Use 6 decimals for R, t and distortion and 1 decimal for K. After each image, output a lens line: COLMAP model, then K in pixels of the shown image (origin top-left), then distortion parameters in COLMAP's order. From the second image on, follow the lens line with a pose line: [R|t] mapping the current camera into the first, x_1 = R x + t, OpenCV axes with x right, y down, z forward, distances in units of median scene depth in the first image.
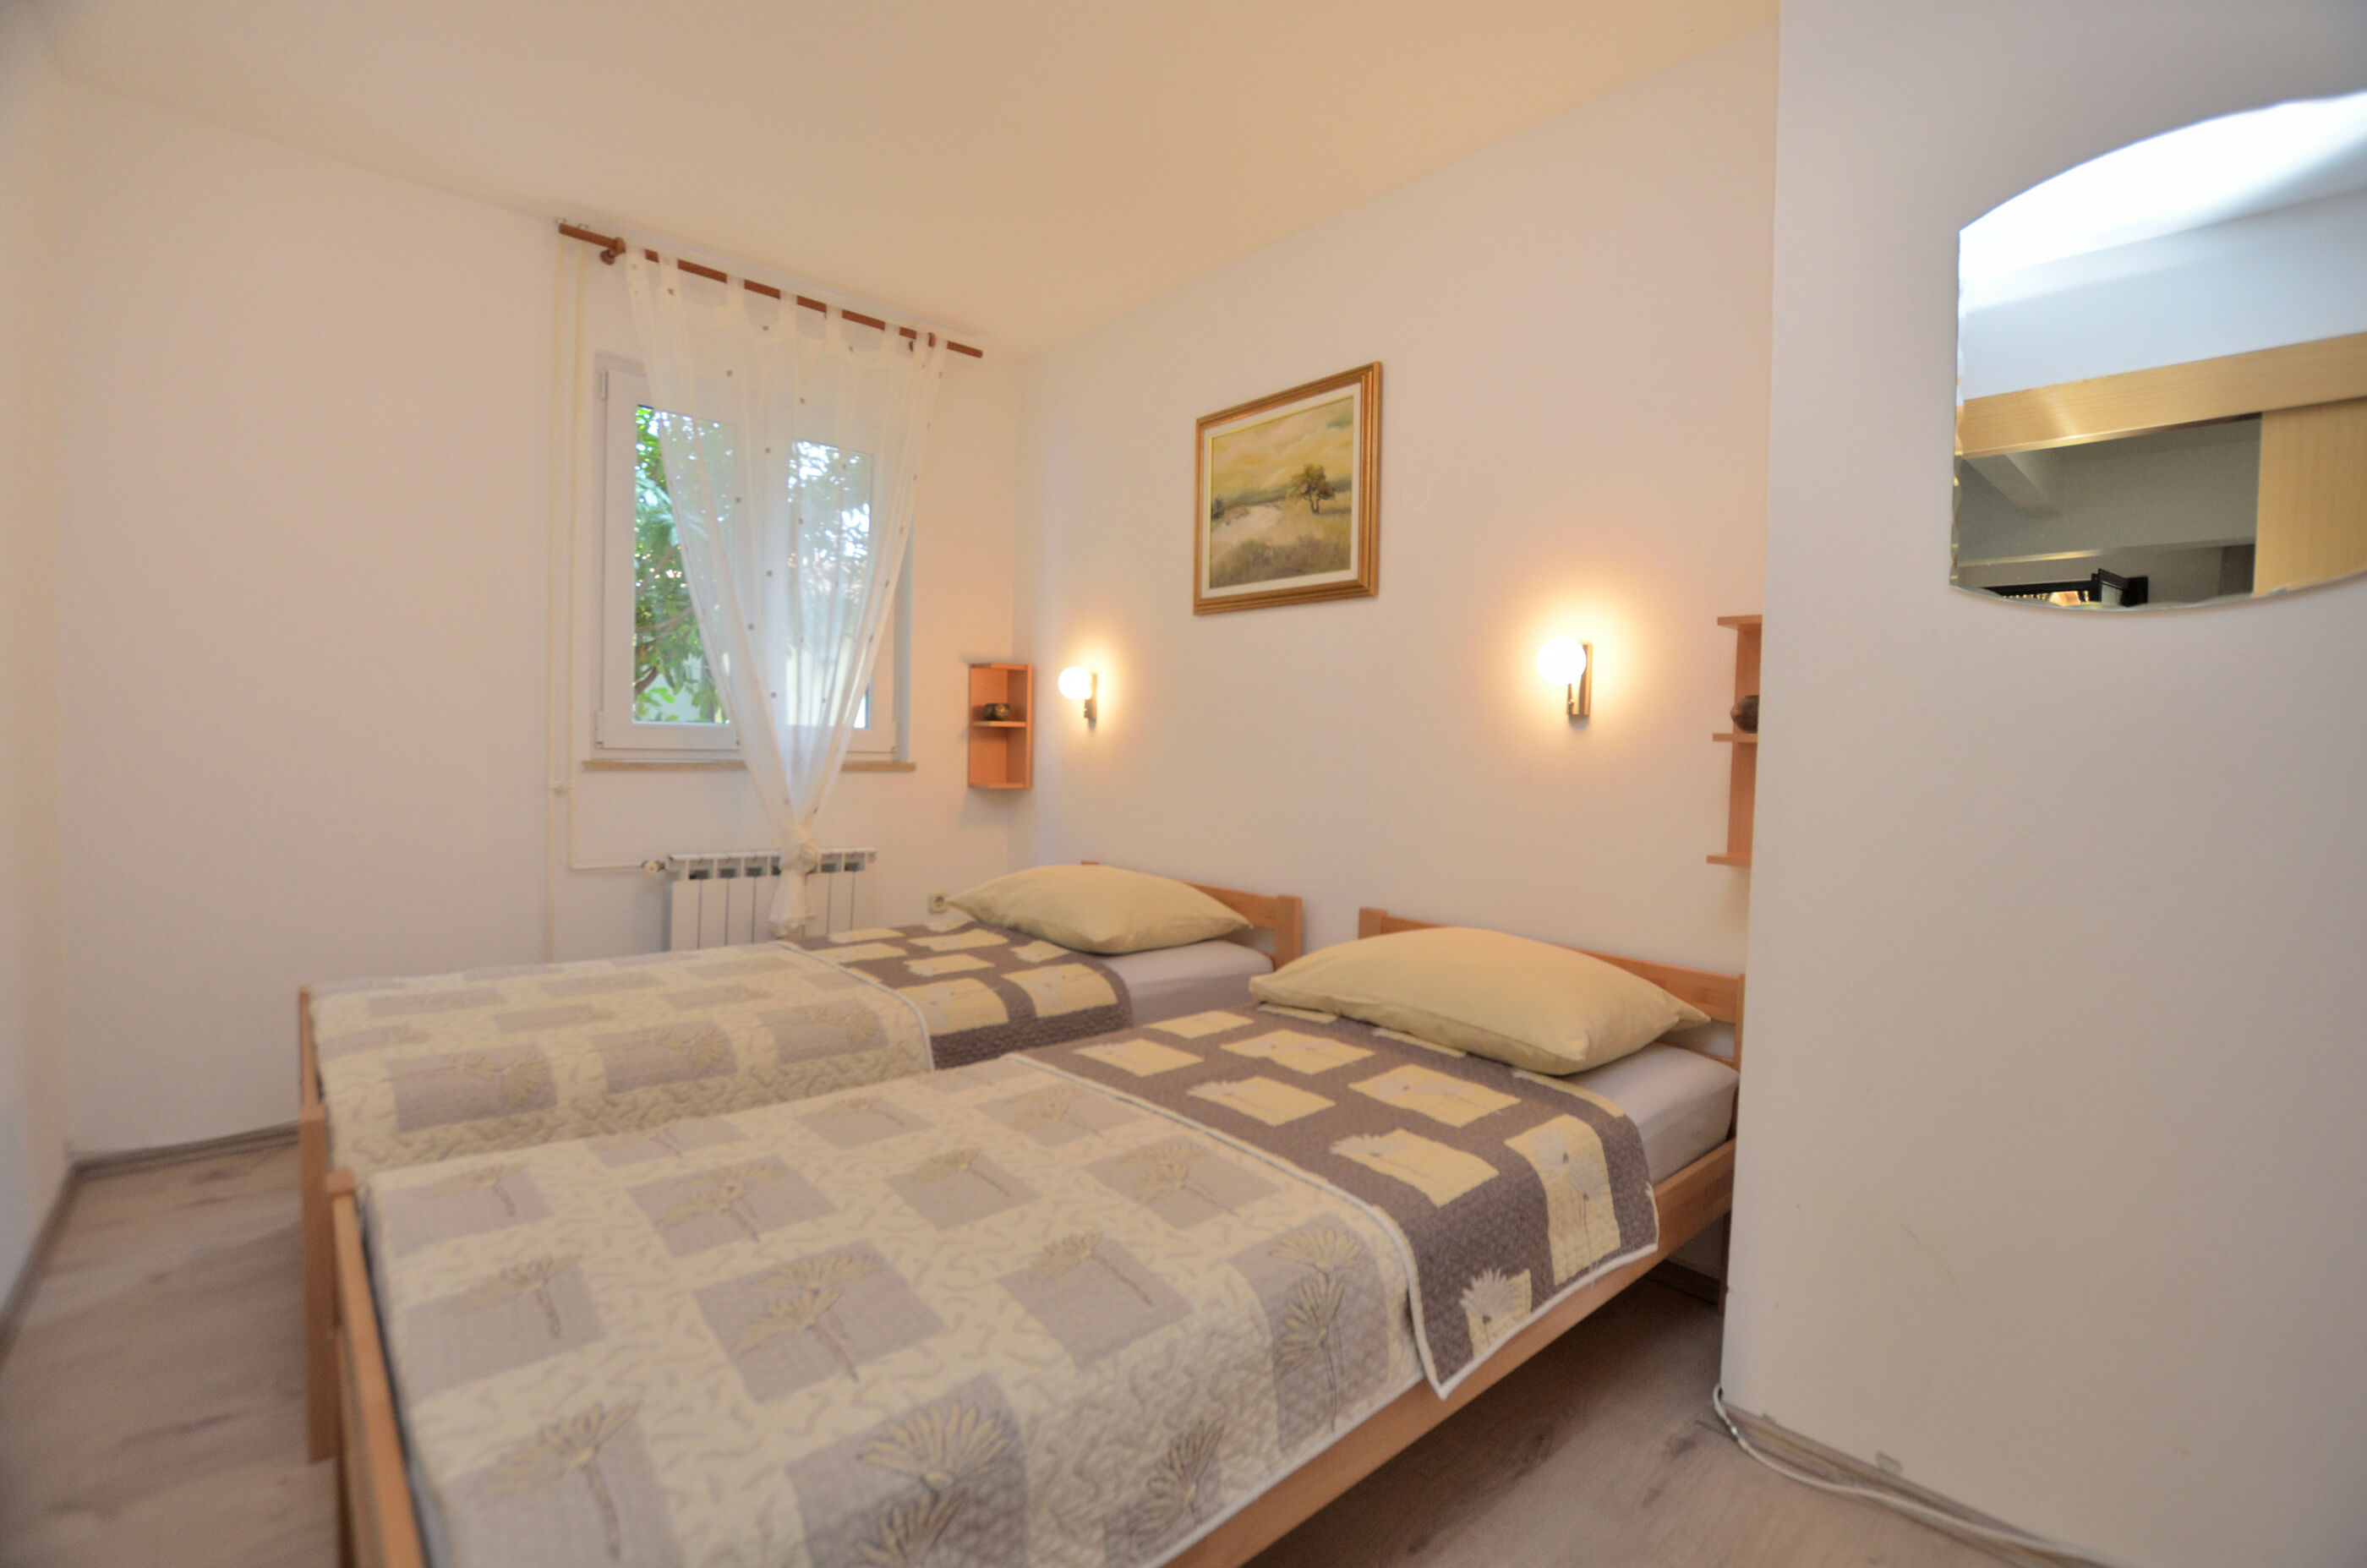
lens RADIAL K [[1044.0, 0, 1198.9], [0, 1044.0, 784.2], [0, 0, 1]] dist [-0.032488, 0.004230]
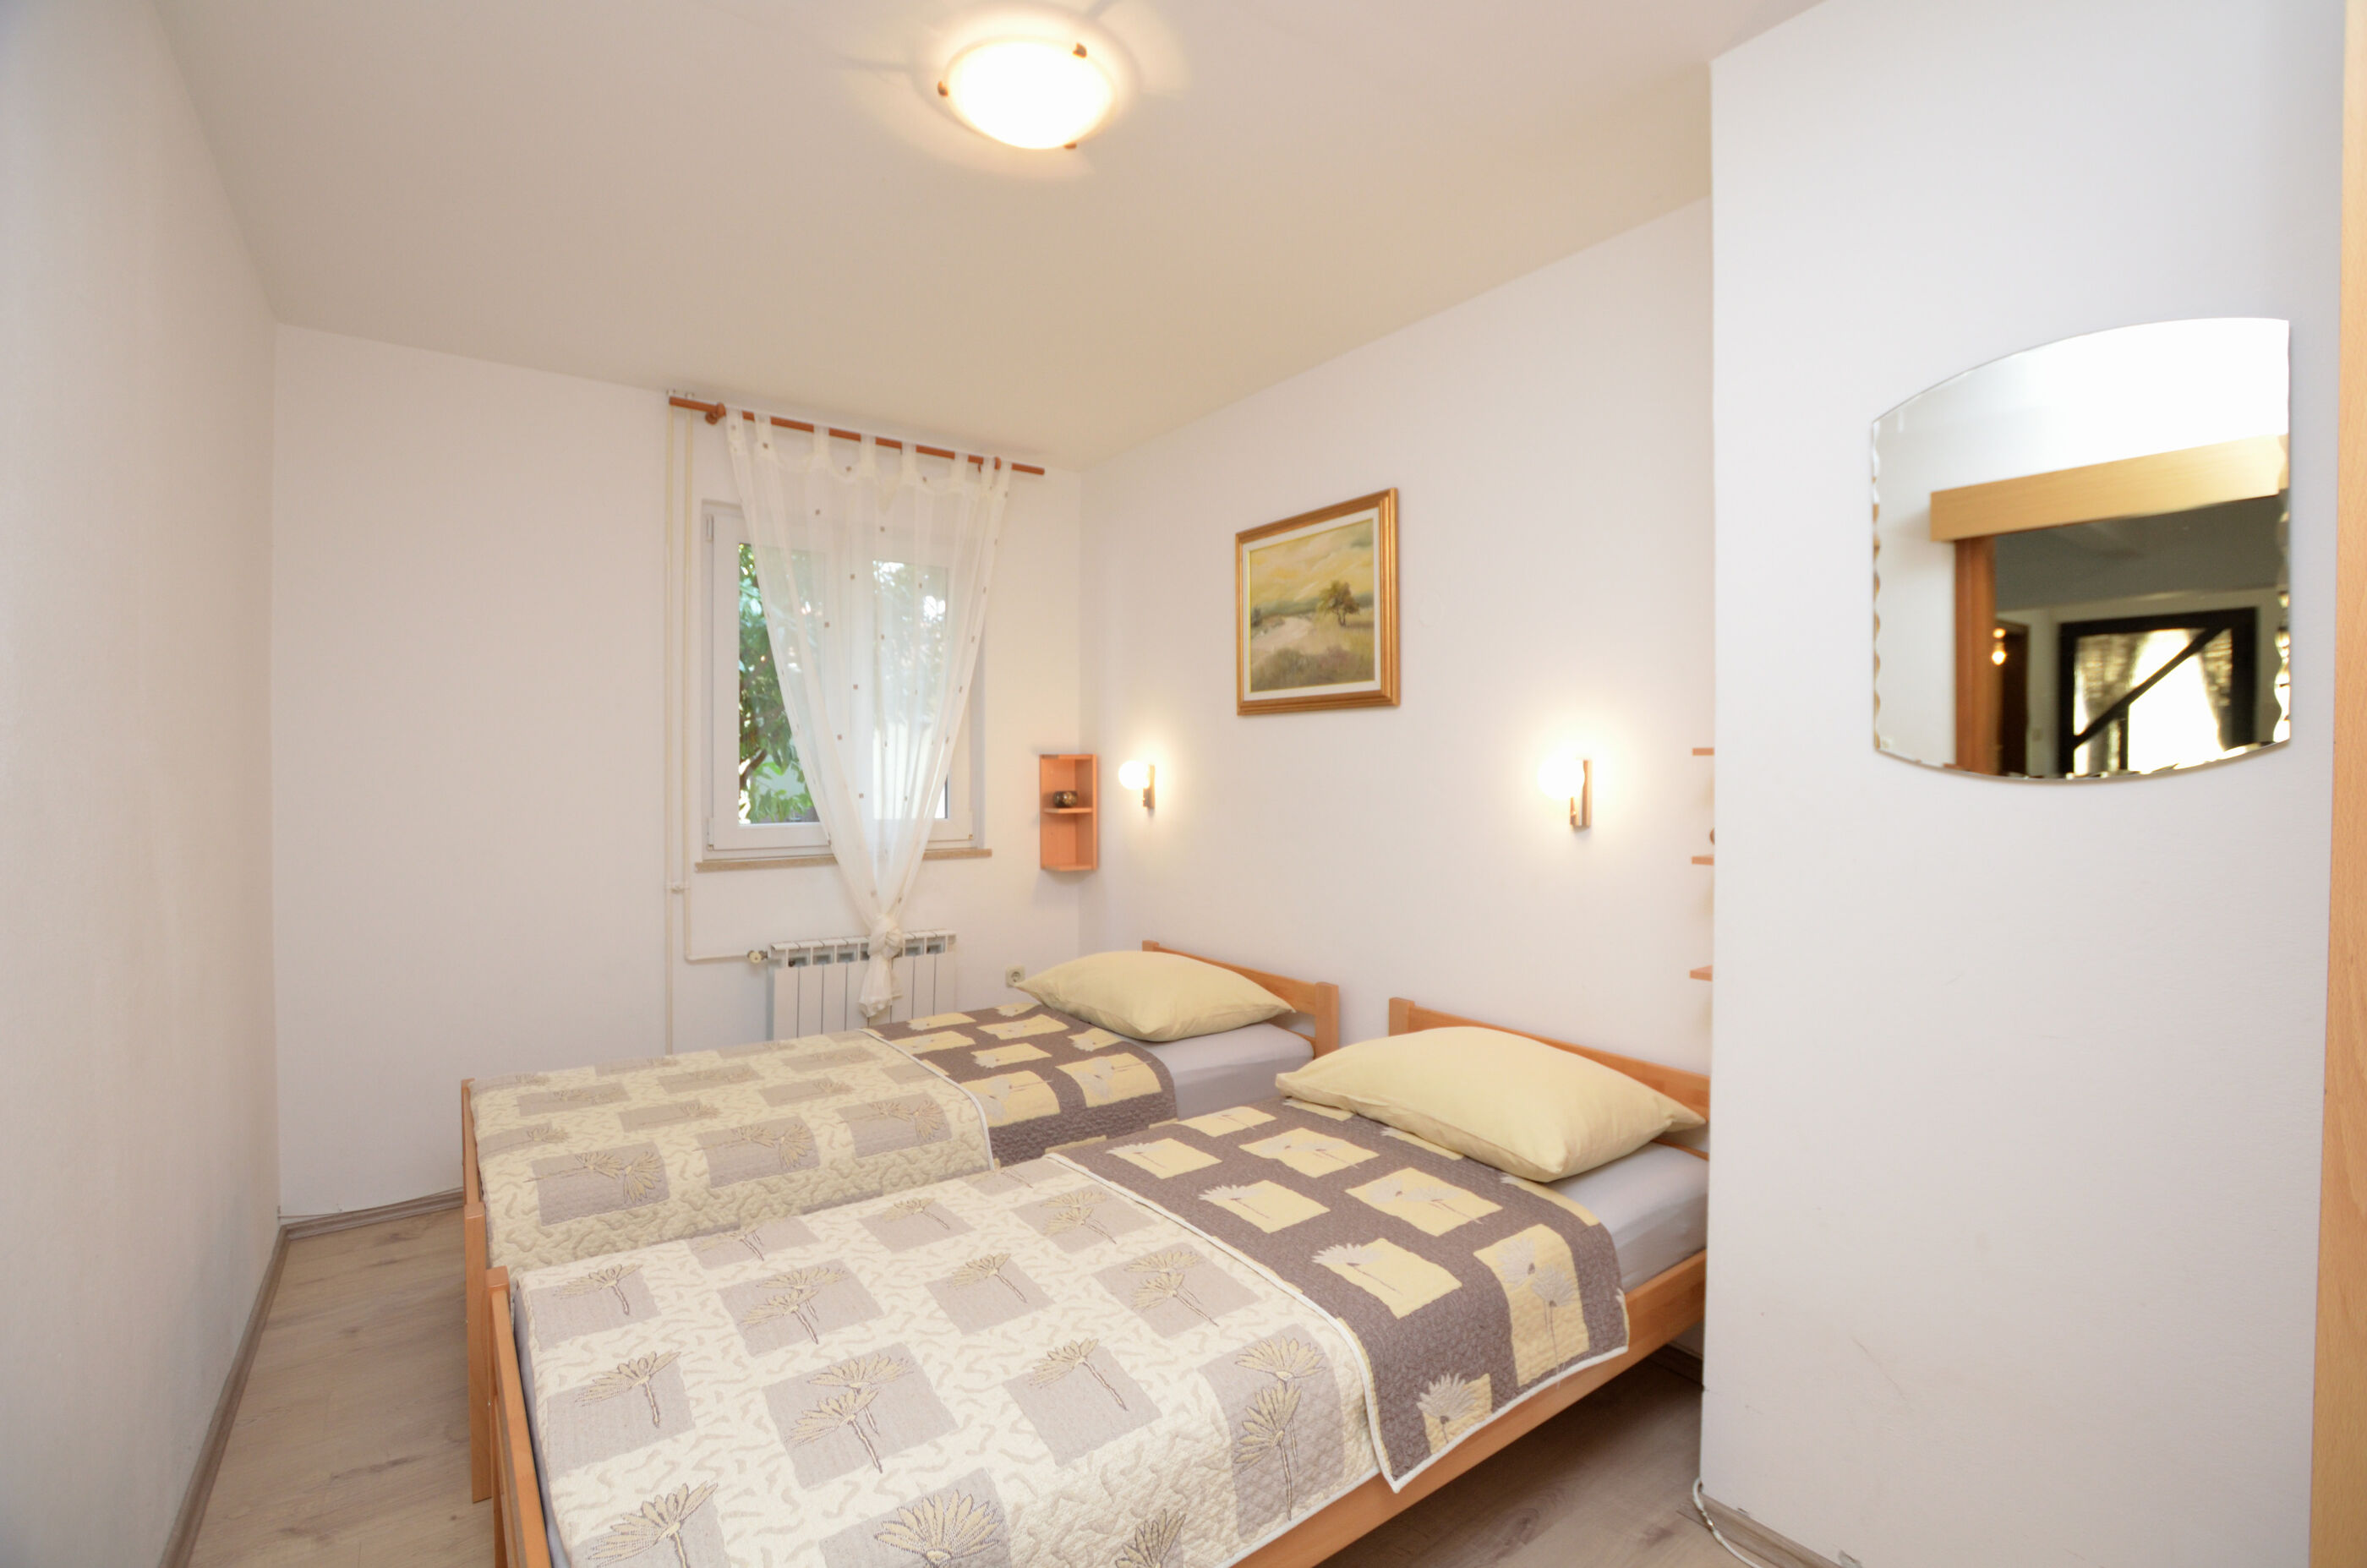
lens RADIAL K [[1044.0, 0, 1201.1], [0, 1044.0, 780.9], [0, 0, 1]] dist [-0.032488, 0.004230]
pose [[0.995229, -0.023536, -0.094688, 0.088282], [0.020968, 0.999387, -0.028031, -0.100495], [0.095290, 0.025912, 0.995112, -0.107789]]
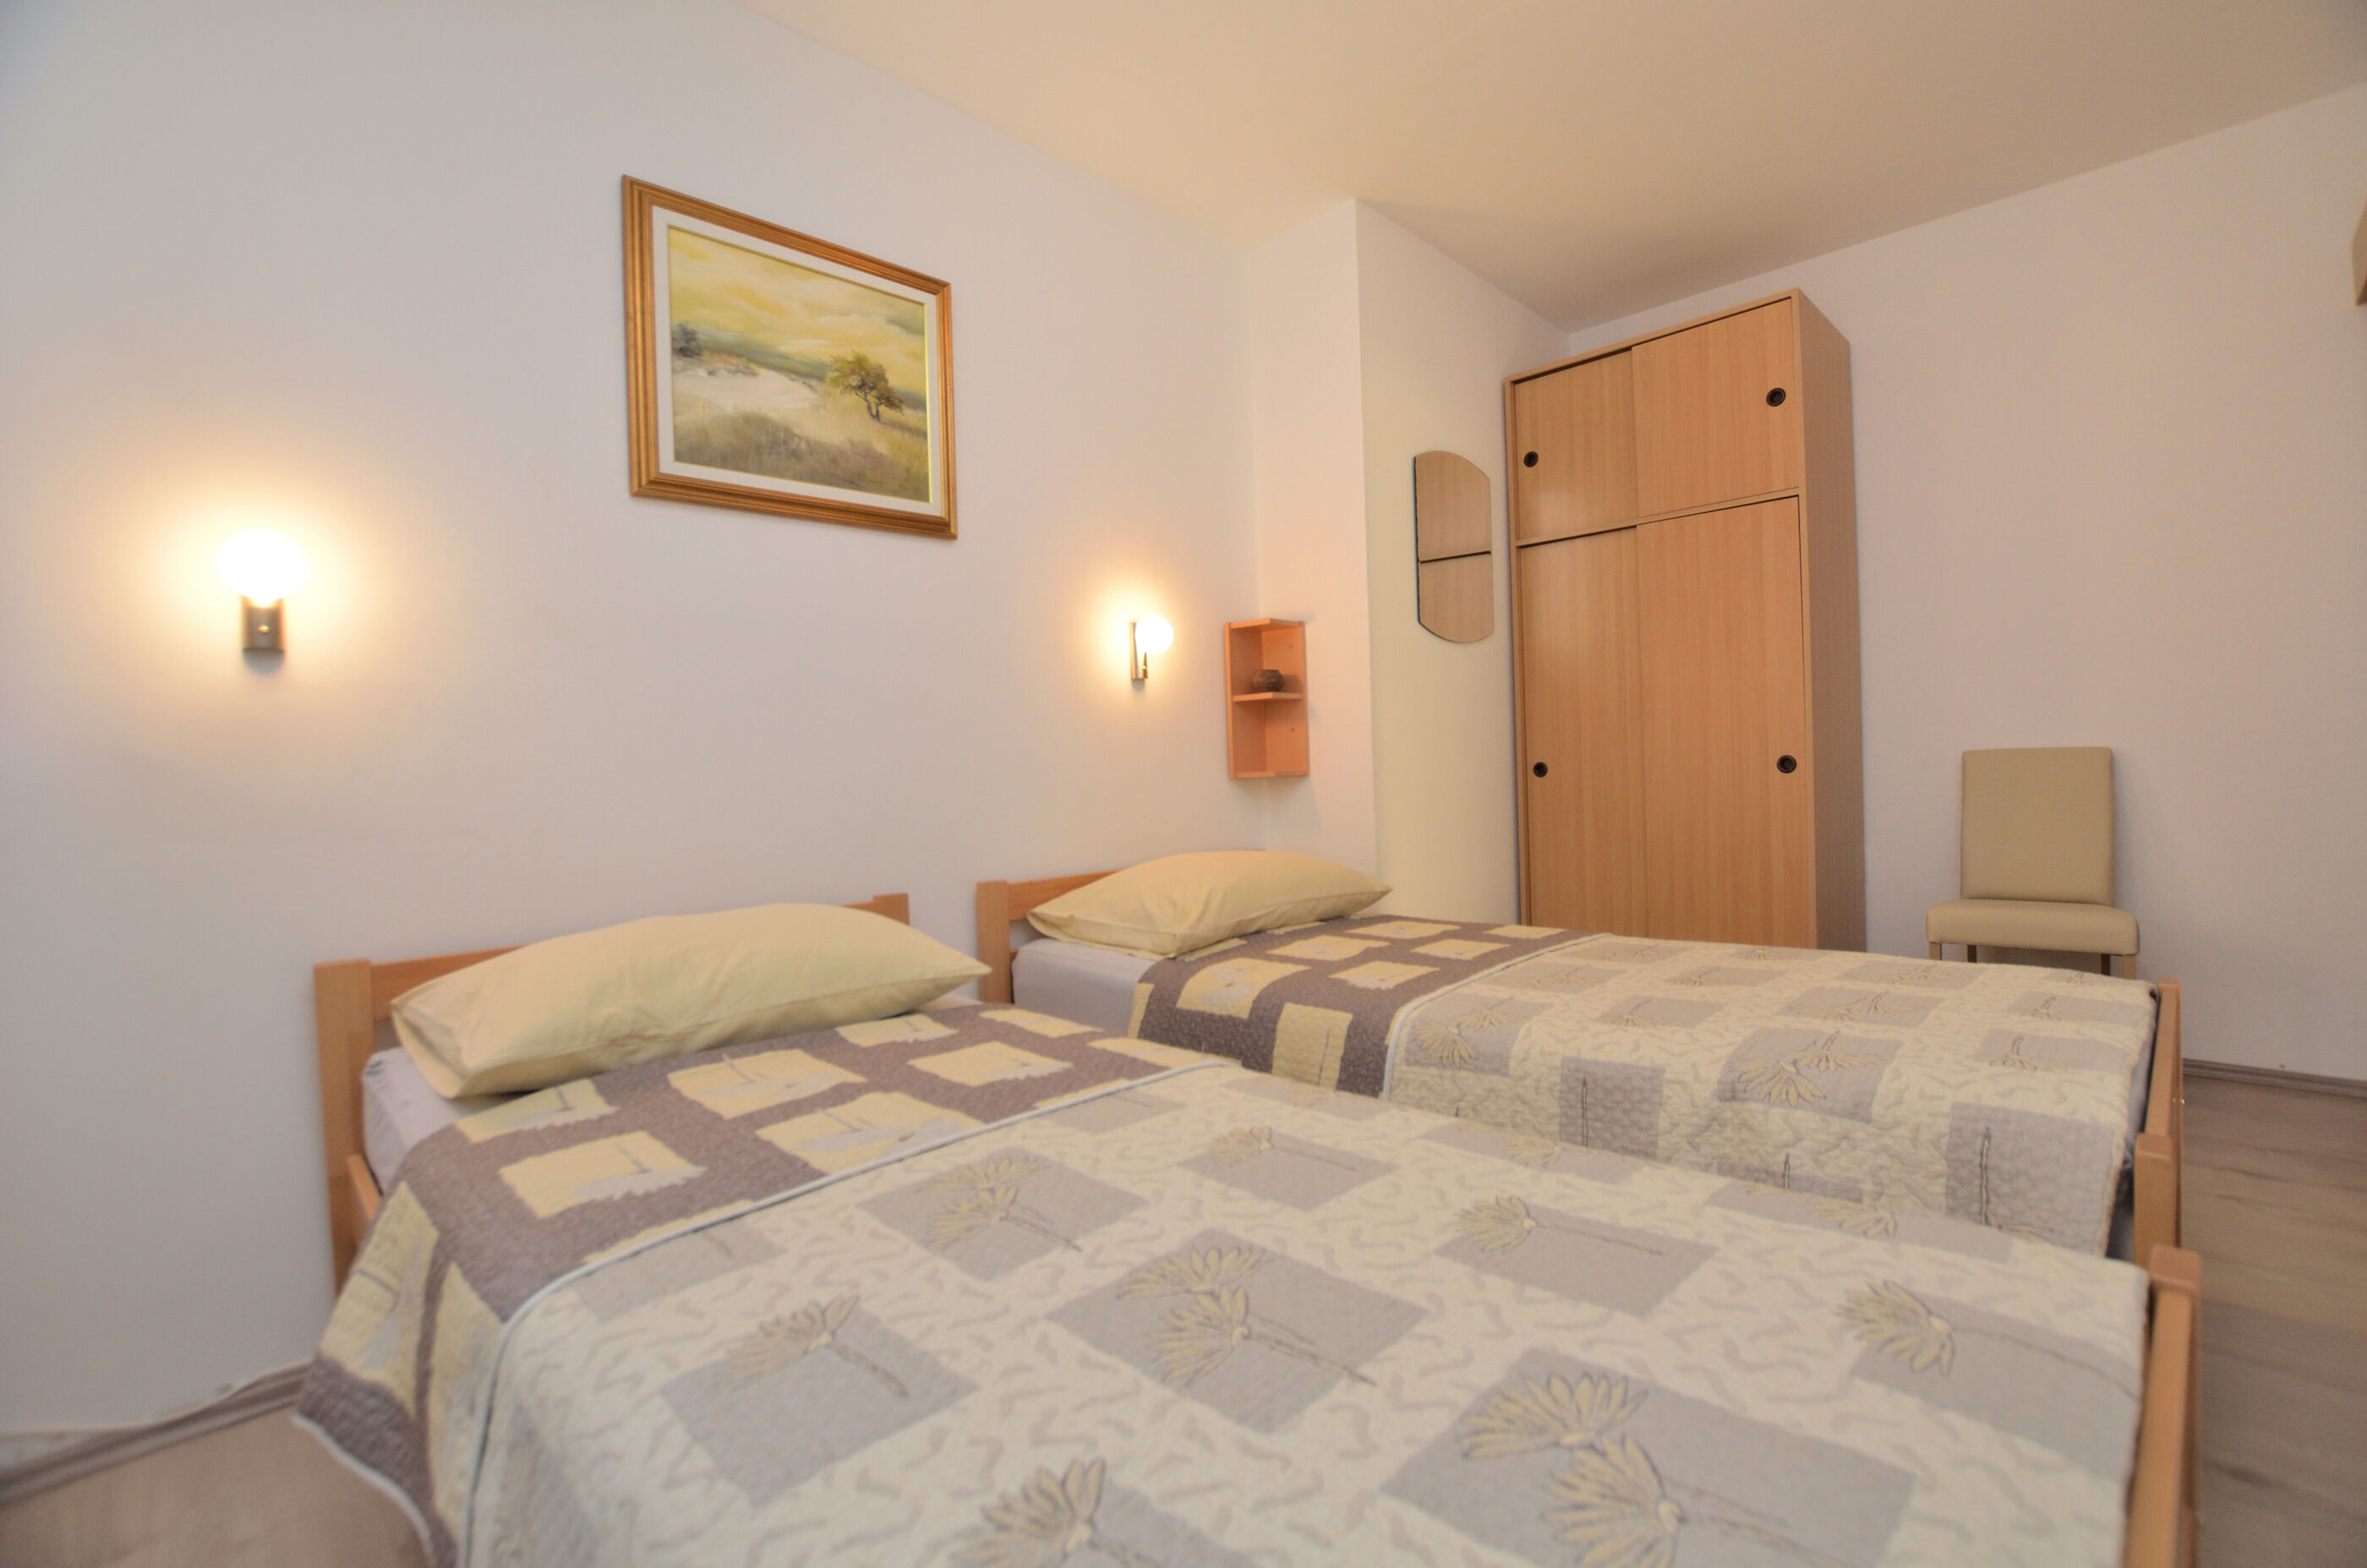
lens RADIAL K [[1044.0, 0, 1185.0], [0, 1044.0, 787.6], [0, 0, 1]] dist [-0.032488, 0.004230]
pose [[-0.039383, -0.053233, 0.997805, -0.983546], [0.059561, 0.996679, 0.055524, -0.004388], [-0.997447, 0.061617, -0.036082, 1.093831]]
